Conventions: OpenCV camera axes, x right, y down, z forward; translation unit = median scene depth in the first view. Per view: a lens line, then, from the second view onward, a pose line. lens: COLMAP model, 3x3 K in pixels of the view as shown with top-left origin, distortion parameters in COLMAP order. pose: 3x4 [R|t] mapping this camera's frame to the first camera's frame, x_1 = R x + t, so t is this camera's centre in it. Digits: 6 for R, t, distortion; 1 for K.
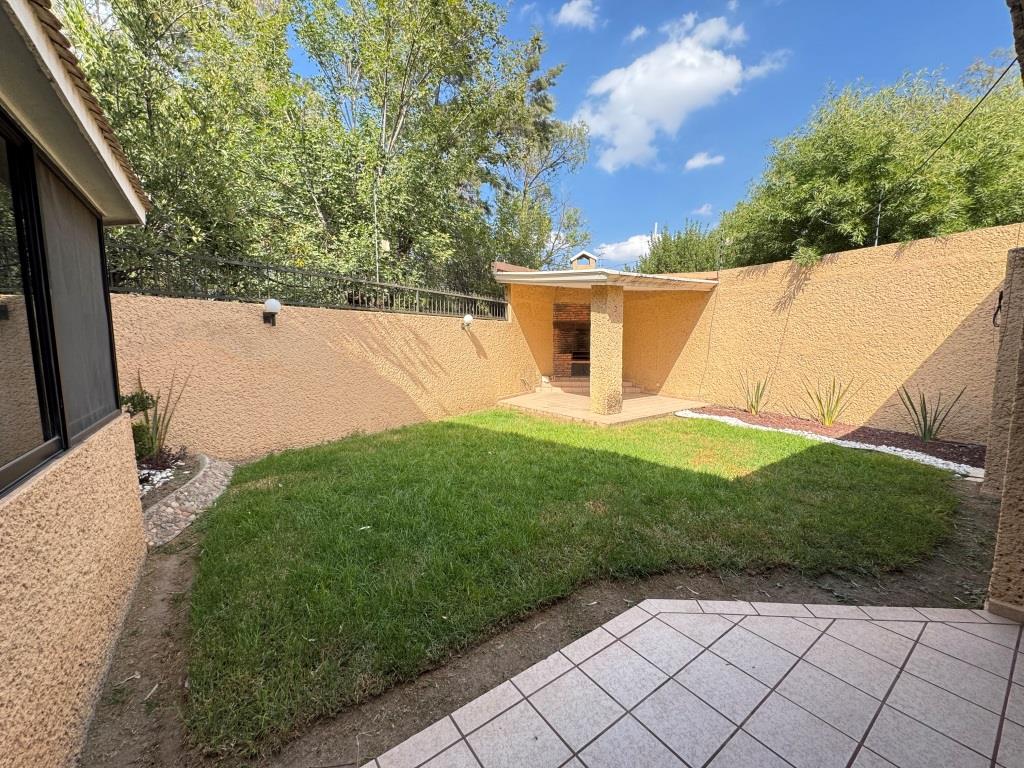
lens RADIAL K [[407.6, 0, 513.2], [0, 407.6, 381.9], [0, 0, 1]] dist [-0.002267, 0.000579]
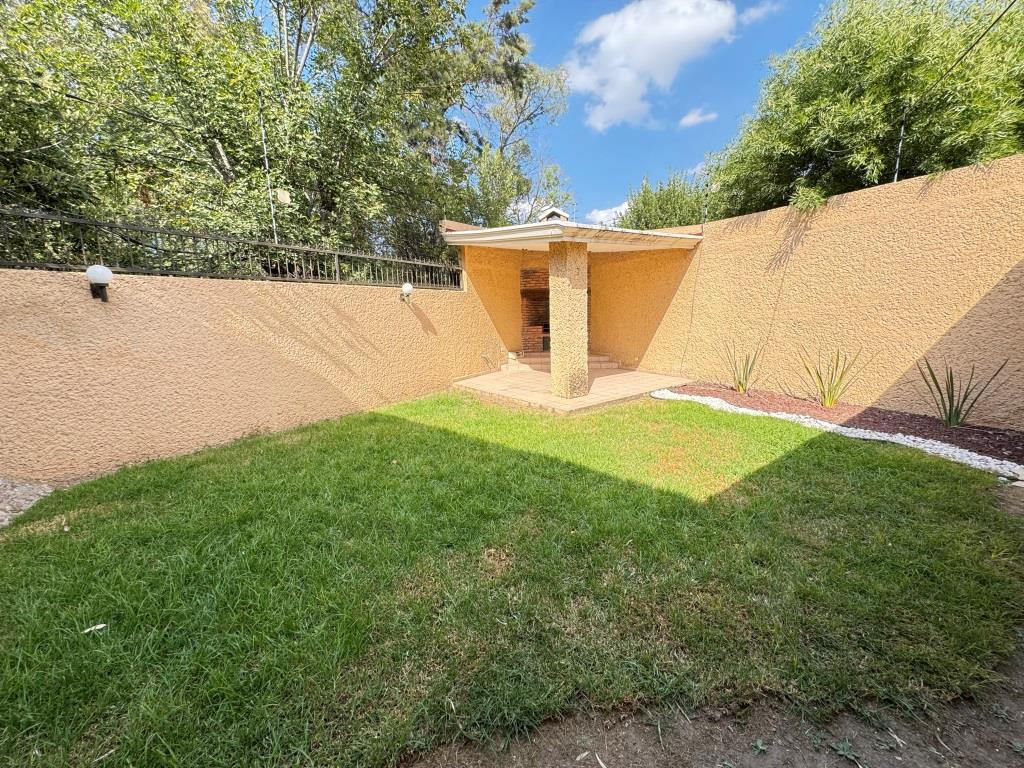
lens RADIAL K [[407.6, 0, 513.1], [0, 407.6, 382.6], [0, 0, 1]] dist [-0.002267, 0.000579]
pose [[0.999584, -0.026923, 0.010297, 0.111540], [0.026145, 0.997248, 0.069374, -0.015092], [-0.012136, -0.069076, 0.997538, 0.167535]]
